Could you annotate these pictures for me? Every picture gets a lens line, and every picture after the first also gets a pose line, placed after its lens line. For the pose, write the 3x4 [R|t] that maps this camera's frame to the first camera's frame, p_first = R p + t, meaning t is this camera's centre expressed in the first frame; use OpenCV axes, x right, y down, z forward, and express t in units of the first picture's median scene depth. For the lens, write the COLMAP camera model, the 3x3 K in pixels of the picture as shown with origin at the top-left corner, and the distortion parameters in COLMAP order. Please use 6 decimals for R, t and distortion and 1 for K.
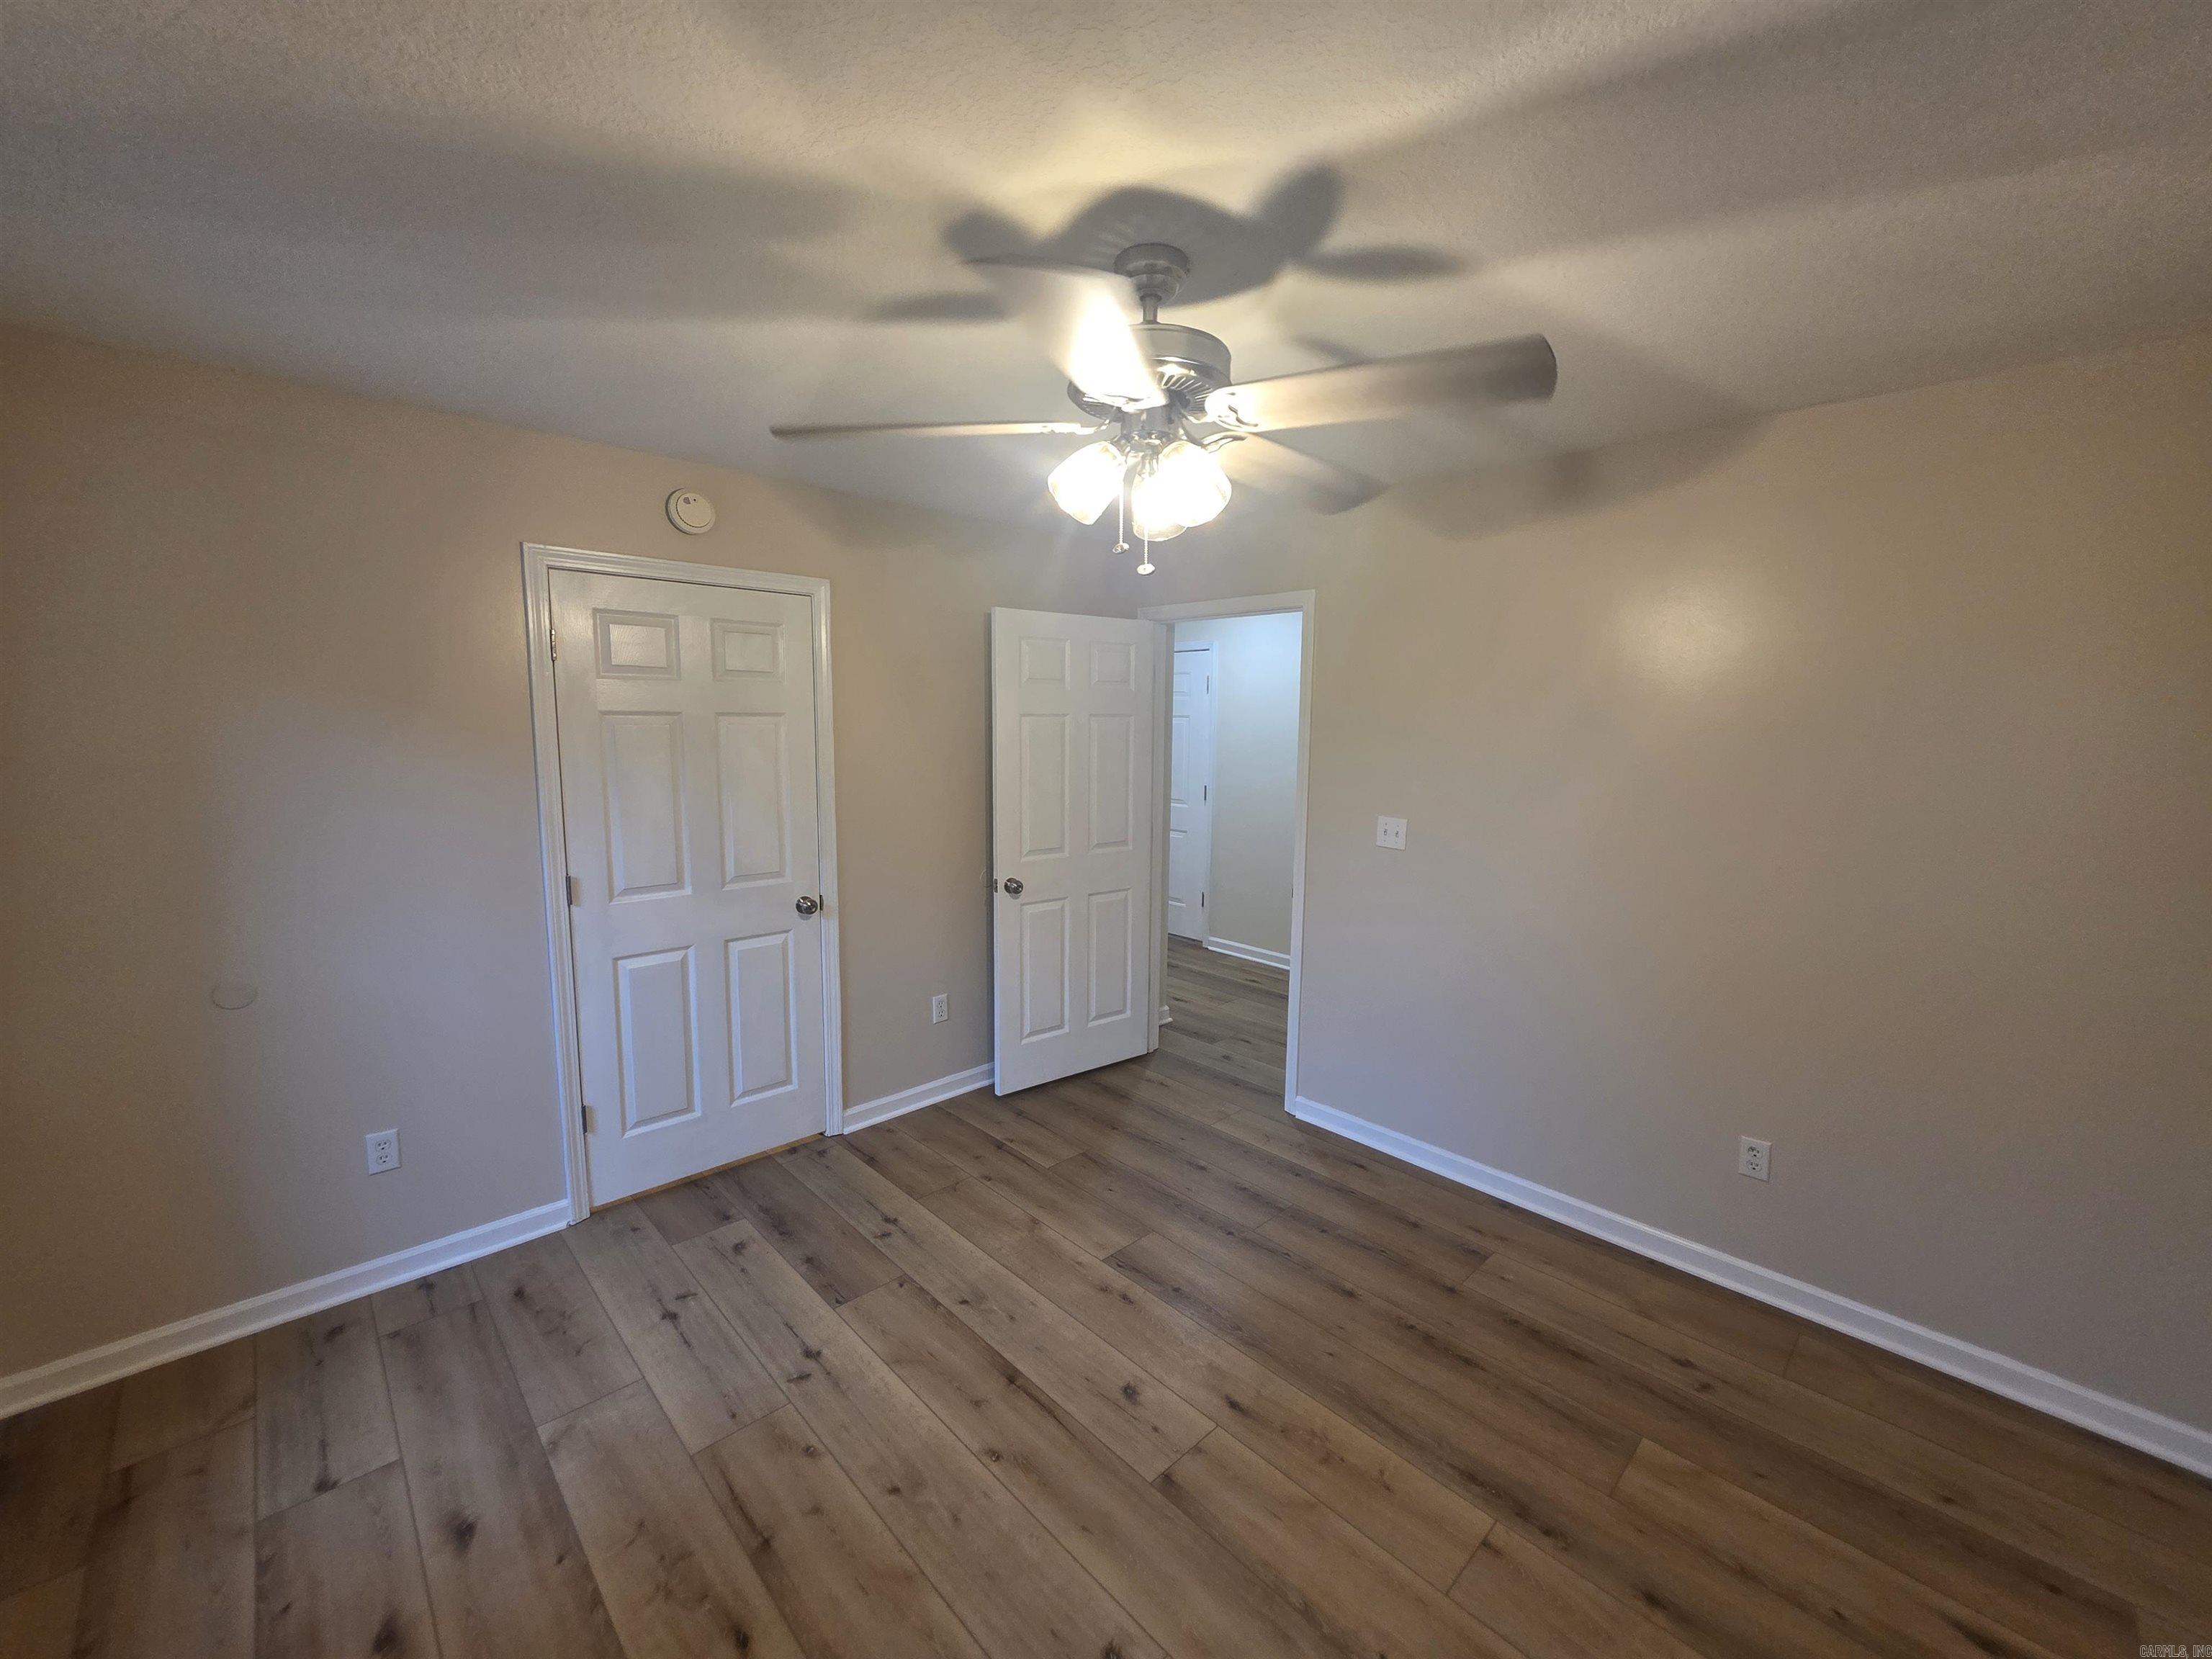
lens RADIAL K [[884.5, 0, 1103.6], [0, 884.5, 825.0], [0, 0, 1]] dist [0.004522, -0.000263]
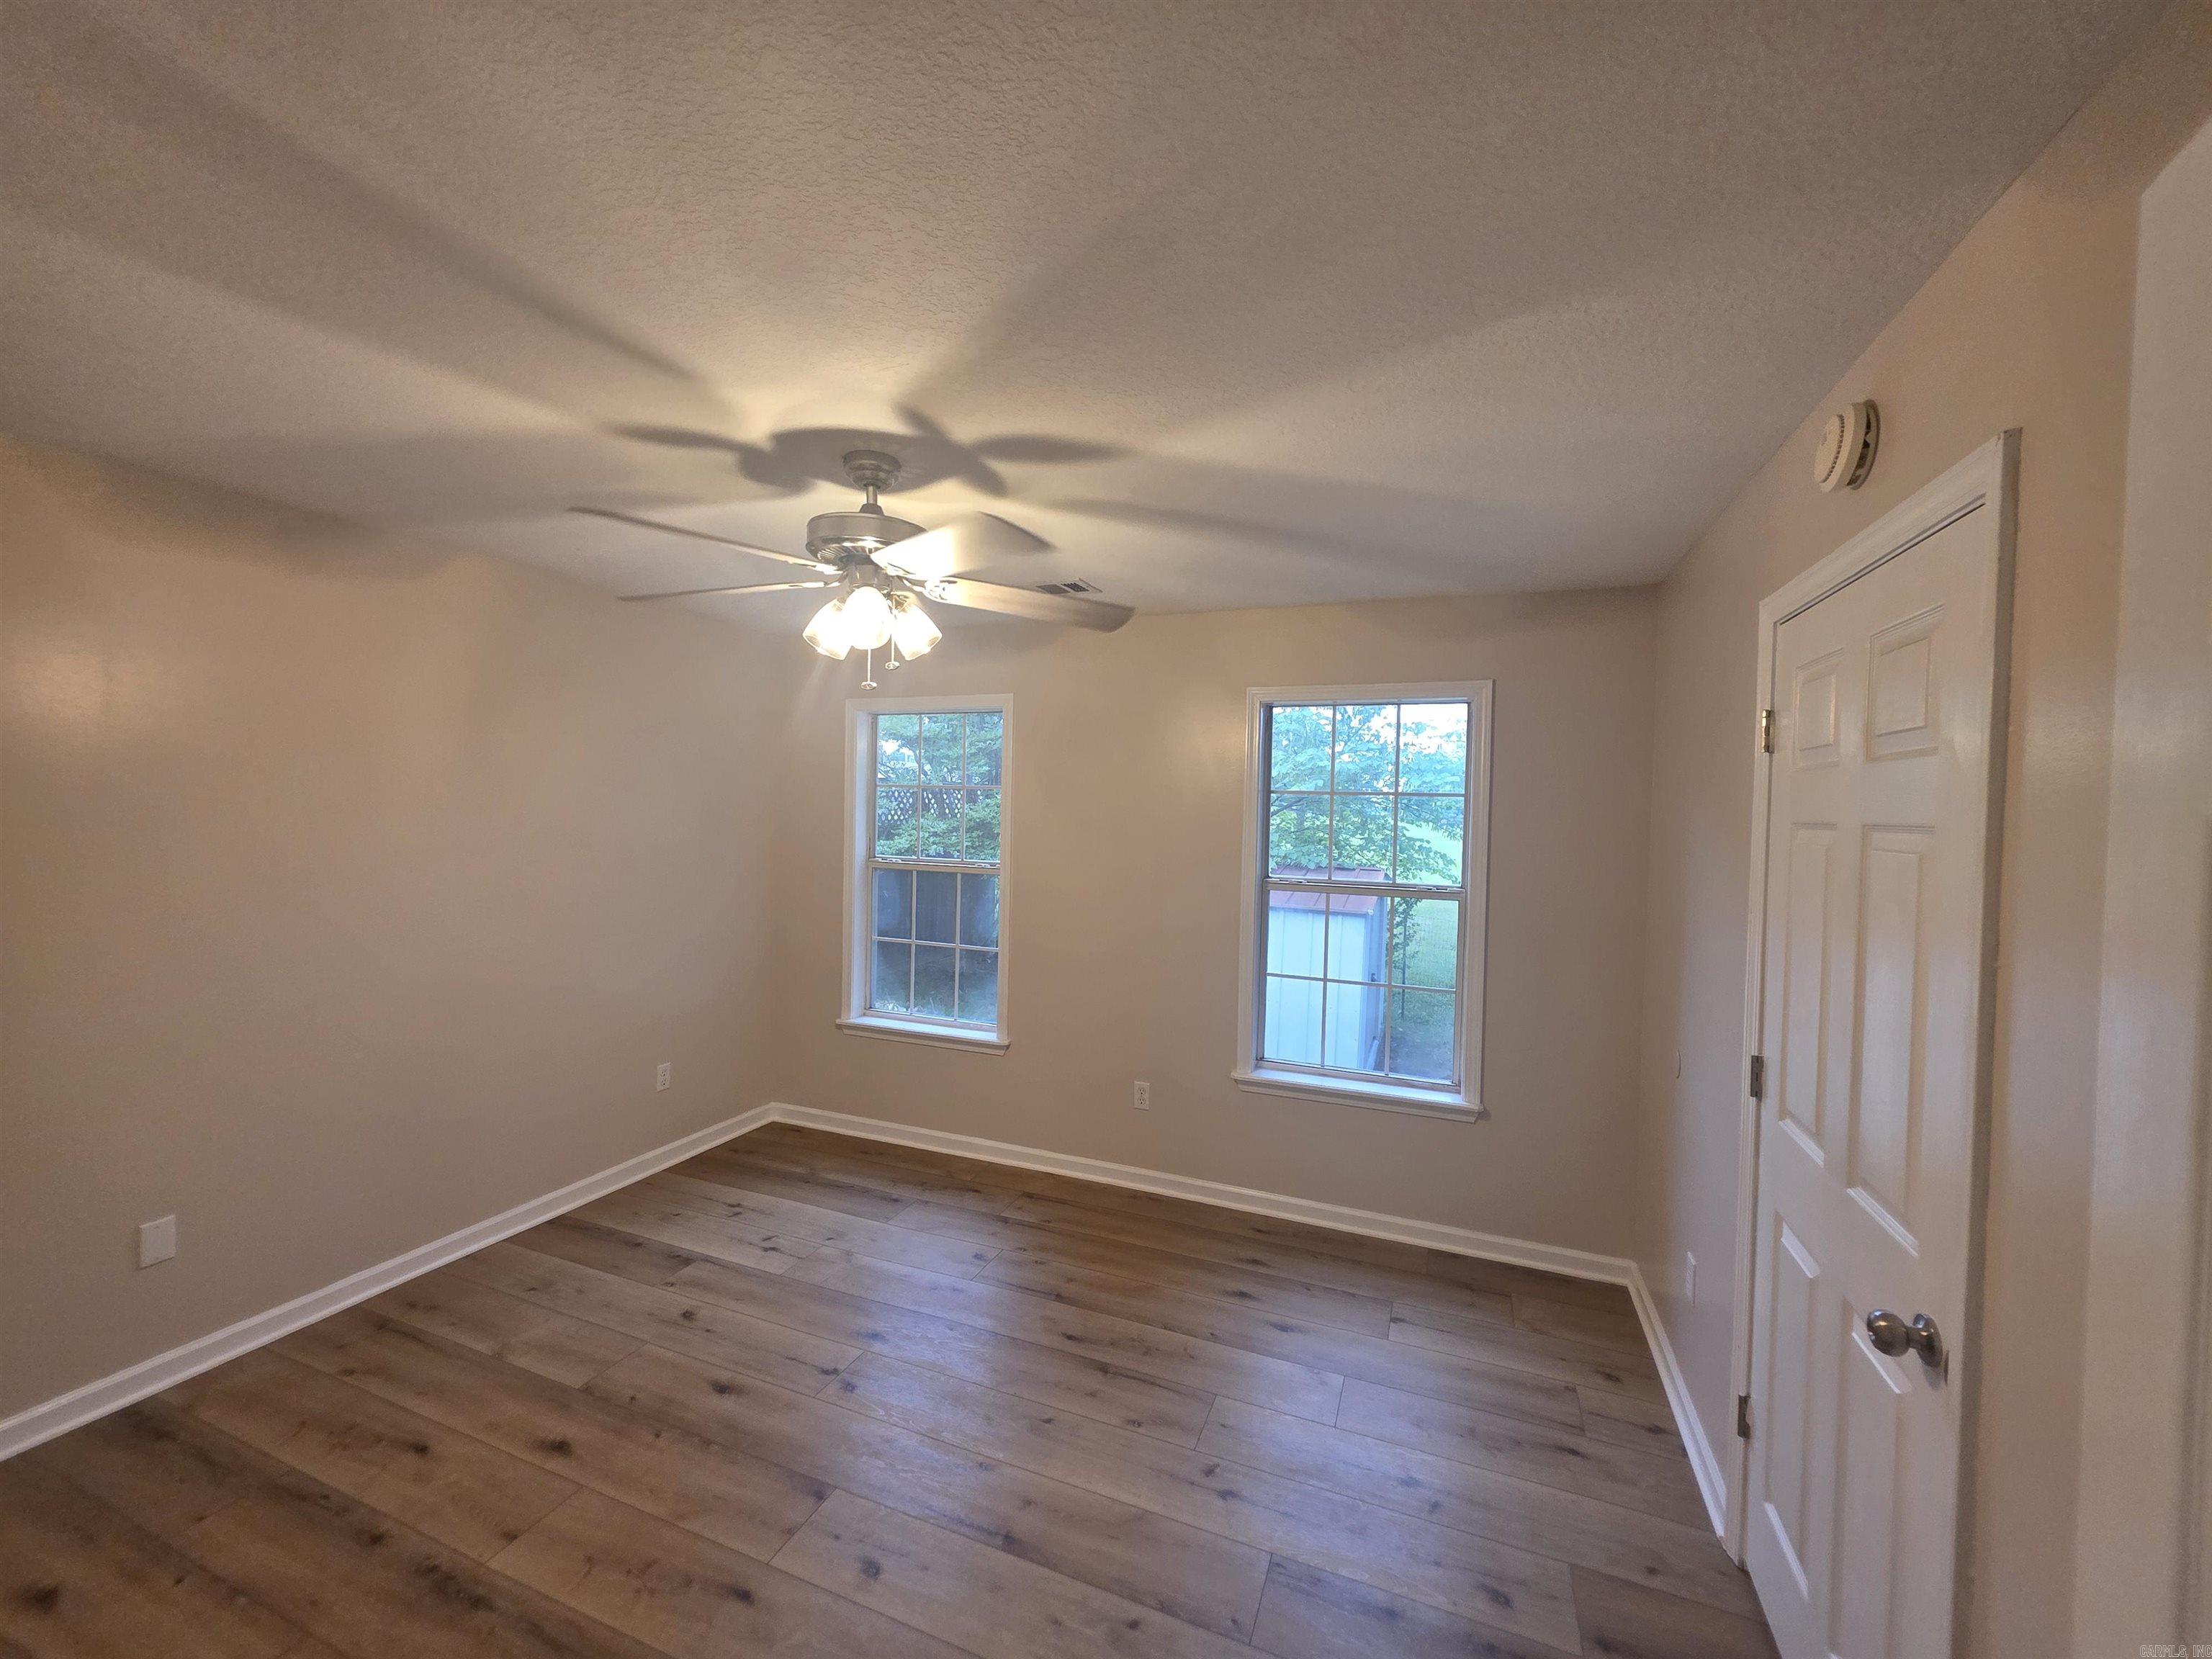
lens RADIAL K [[884.5, 0, 1103.6], [0, 884.5, 825.0], [0, 0, 1]] dist [0.004522, -0.000263]
pose [[-0.907692, -0.024777, -0.418906, 0.228376], [-0.088587, 0.987072, 0.133569, -0.243326], [0.410181, 0.158349, -0.898152, 1.952768]]
